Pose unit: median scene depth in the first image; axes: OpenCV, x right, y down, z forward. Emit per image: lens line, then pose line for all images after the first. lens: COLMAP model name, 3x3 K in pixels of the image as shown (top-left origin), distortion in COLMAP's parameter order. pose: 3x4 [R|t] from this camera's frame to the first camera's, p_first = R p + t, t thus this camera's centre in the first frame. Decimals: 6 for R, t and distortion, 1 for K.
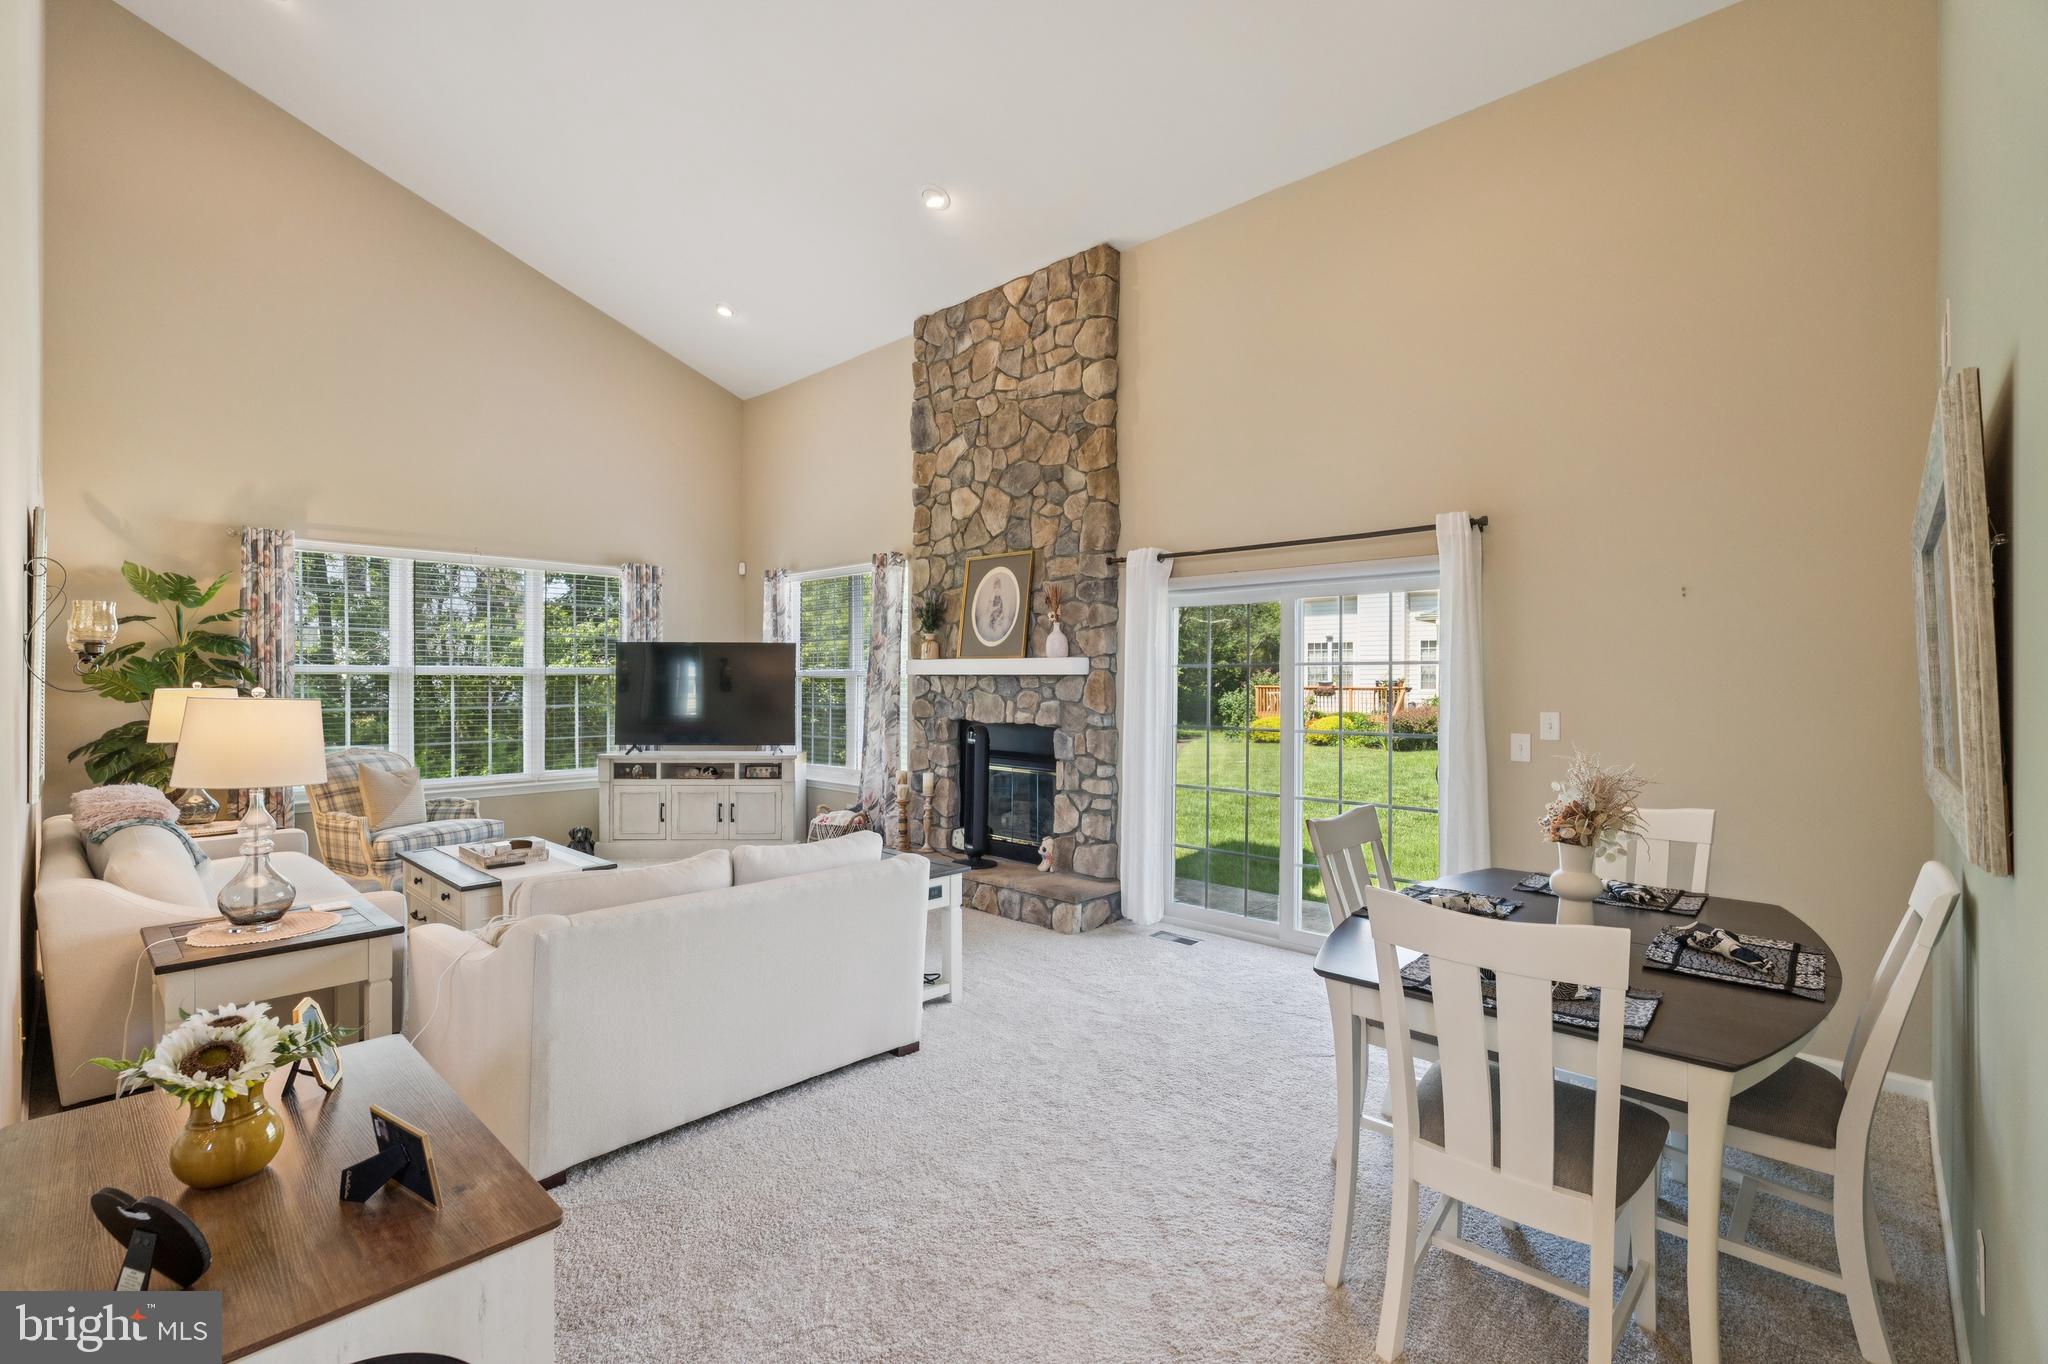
lens RADIAL K [[905.7, 0, 1019.2], [0, 905.7, 683.9], [0, 0, 1]] dist [-0.003291, 0.000496]
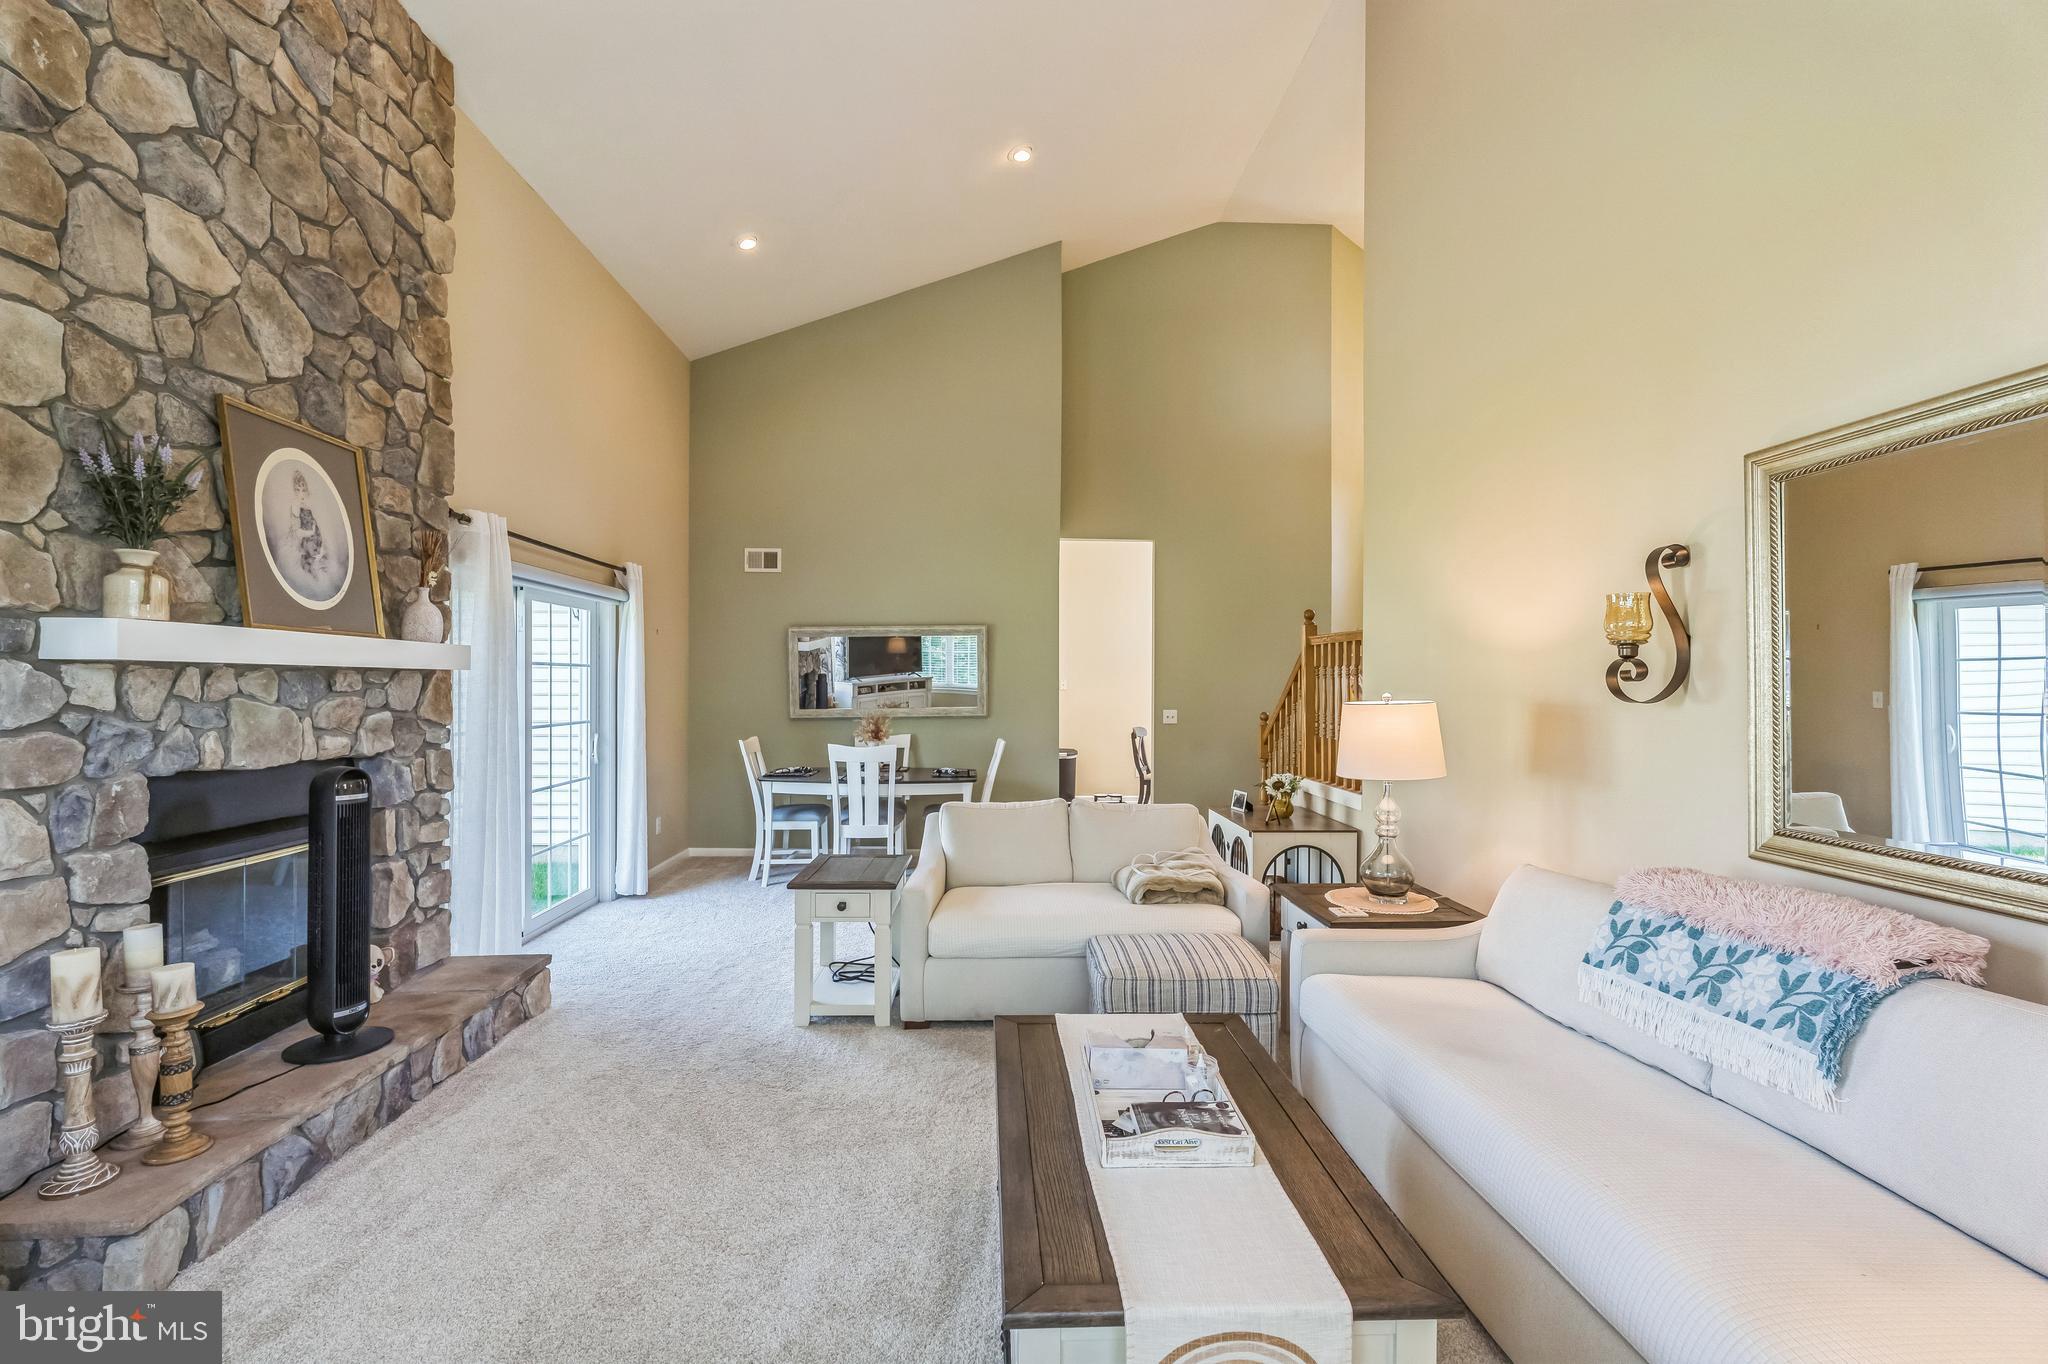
lens RADIAL K [[903.5, 0, 1020.9], [0, 903.5, 683.9], [0, 0, 1]] dist [-0.001110, 0.000026]
pose [[-0.717781, -0.007353, 0.696230, -0.646549], [-0.005613, 0.999973, 0.004774, -0.004819], [-0.696246, -0.000481, -0.717803, 1.068125]]
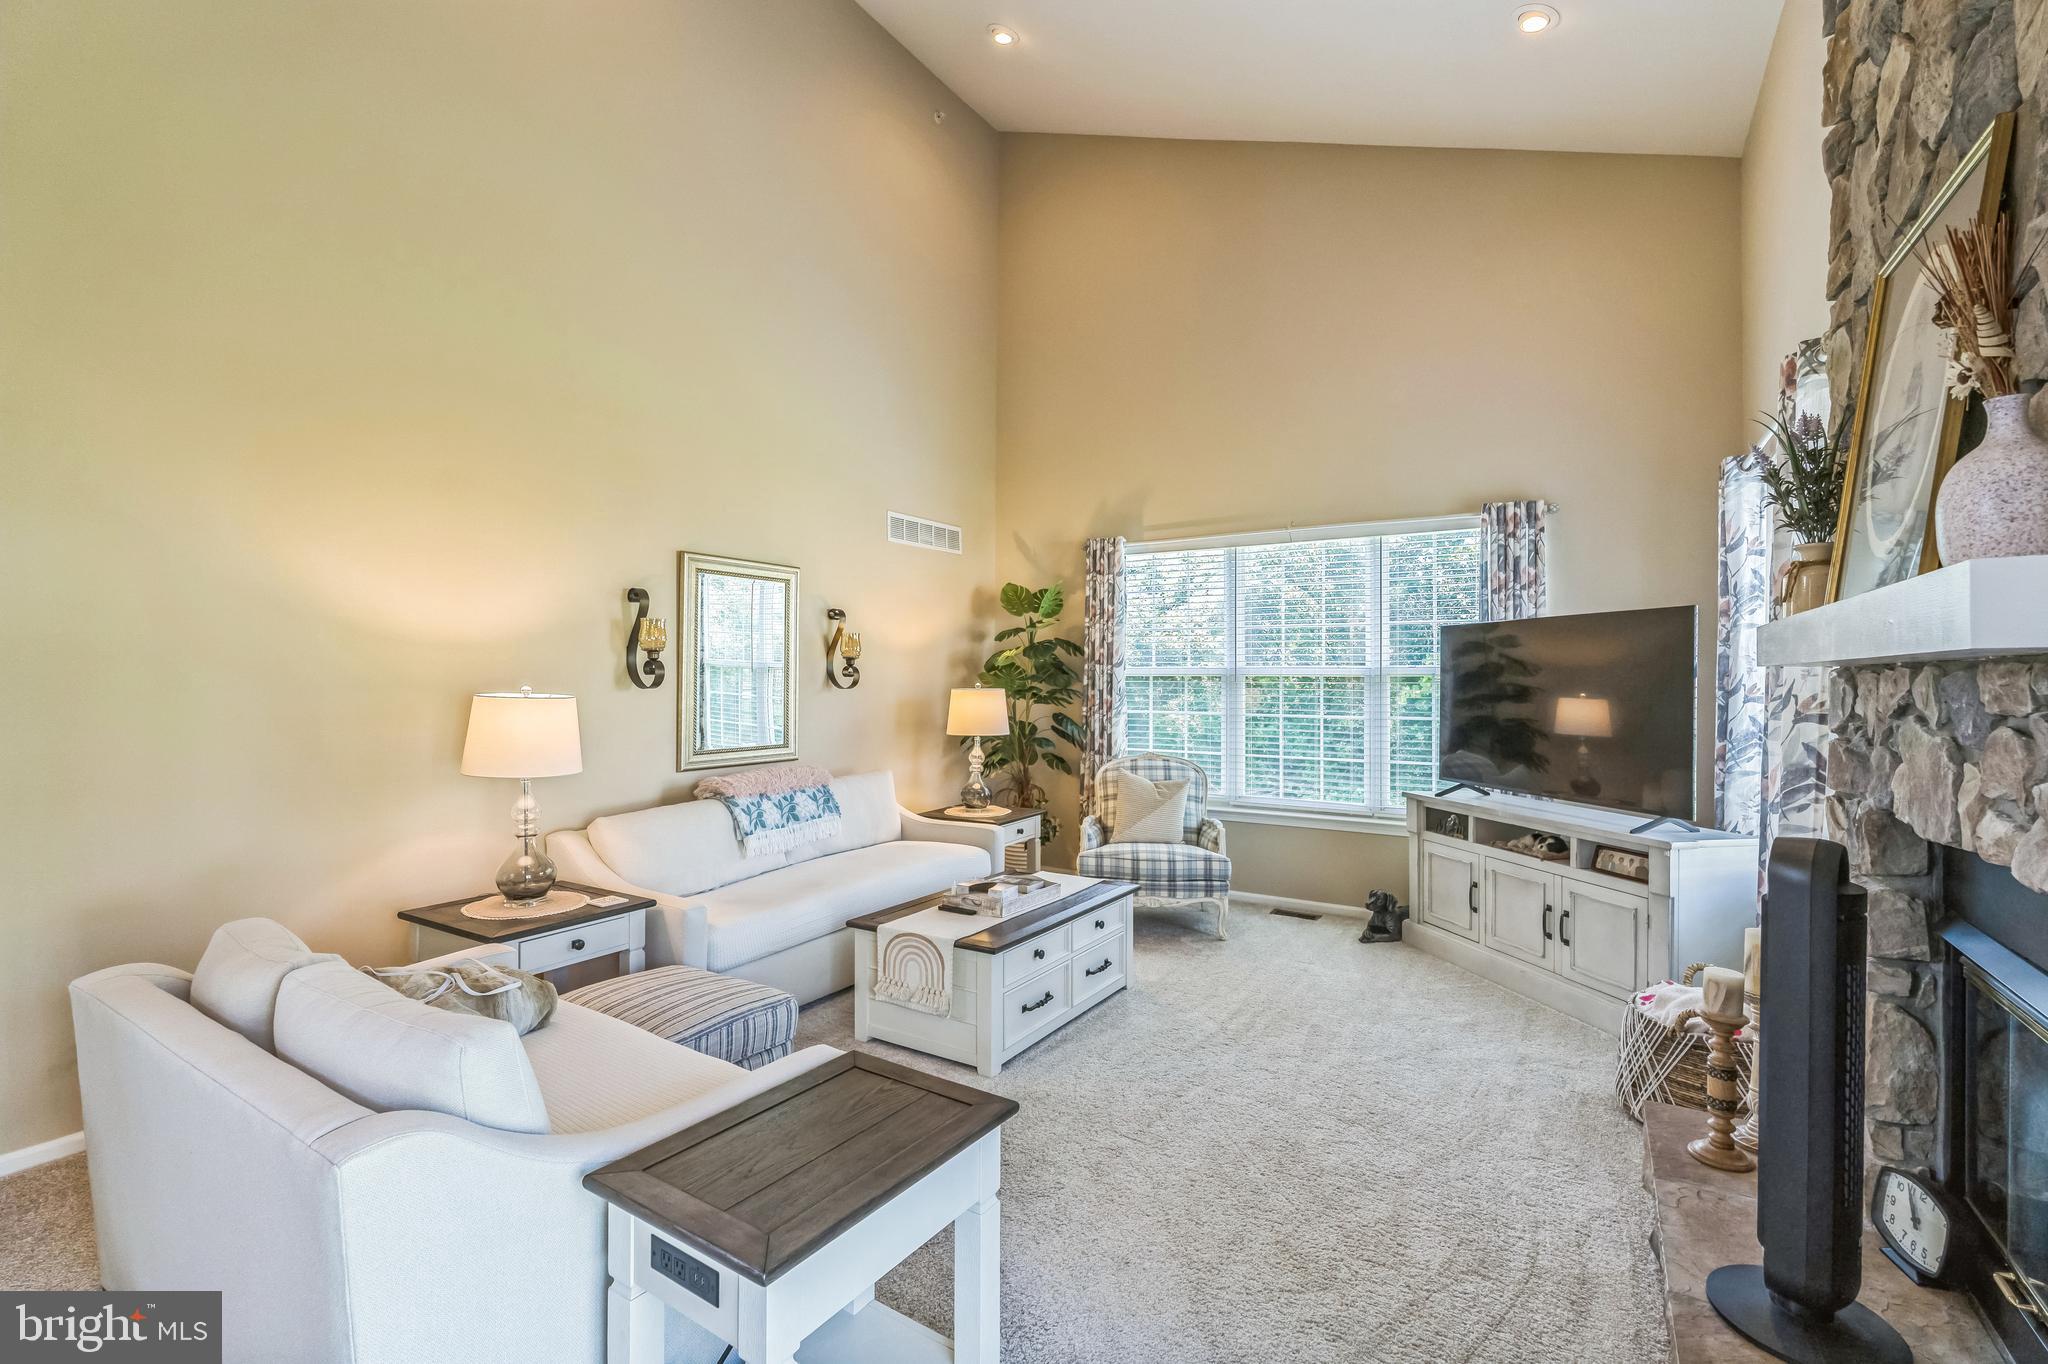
lens RADIAL K [[907.4, 0, 1022.2], [0, 907.4, 668.7], [0, 0, 1]] dist [-0.001985, 0.000108]
pose [[0.195753, -0.013512, -0.980560, 0.181578], [-0.007994, 0.999850, -0.015373, -0.001899], [0.980621, 0.010848, 0.195616, 0.681342]]
